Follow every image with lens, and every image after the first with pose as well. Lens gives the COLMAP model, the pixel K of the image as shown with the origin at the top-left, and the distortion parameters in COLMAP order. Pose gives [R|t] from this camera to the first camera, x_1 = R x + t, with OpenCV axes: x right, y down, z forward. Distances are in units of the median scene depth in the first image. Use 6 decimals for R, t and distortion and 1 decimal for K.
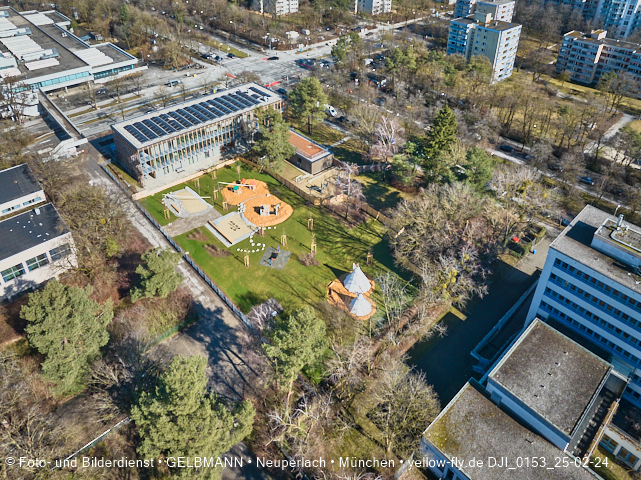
lens RADIAL K [[461.4, 0, 322.2], [0, 461.4, 134.8], [0, 0, 1]] dist [-0.039982, 0.009901]
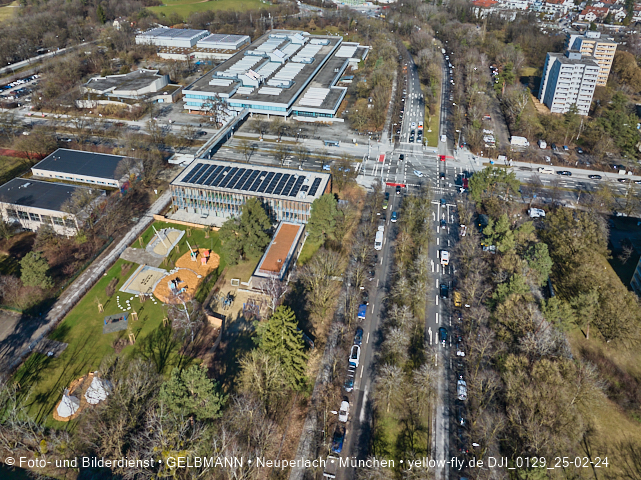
lens RADIAL K [[461.4, 0, 322.2], [0, 461.4, 134.8], [0, 0, 1]] dist [-0.039982, 0.009901]
pose [[0.560054, 0.351919, -0.749995, 0.691709], [-0.388280, 0.911208, 0.137620, -0.406361], [0.731832, 0.214133, 0.646969, 0.438151]]
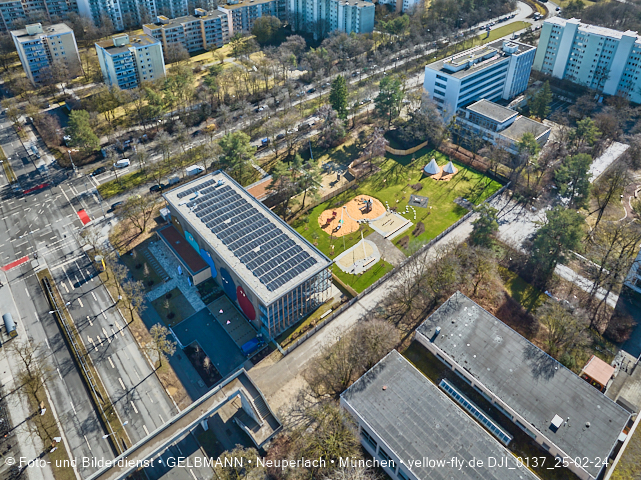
lens RADIAL K [[466.5, 0, 319.6], [0, 466.5, 128.0], [0, 0, 1]] dist [-0.031914, 0.003585]
pose [[0.031540, -0.504985, 0.862552, -1.002485], [0.468630, 0.769717, 0.433499, -0.547937], [-0.882832, 0.390544, 0.260928, 0.644418]]
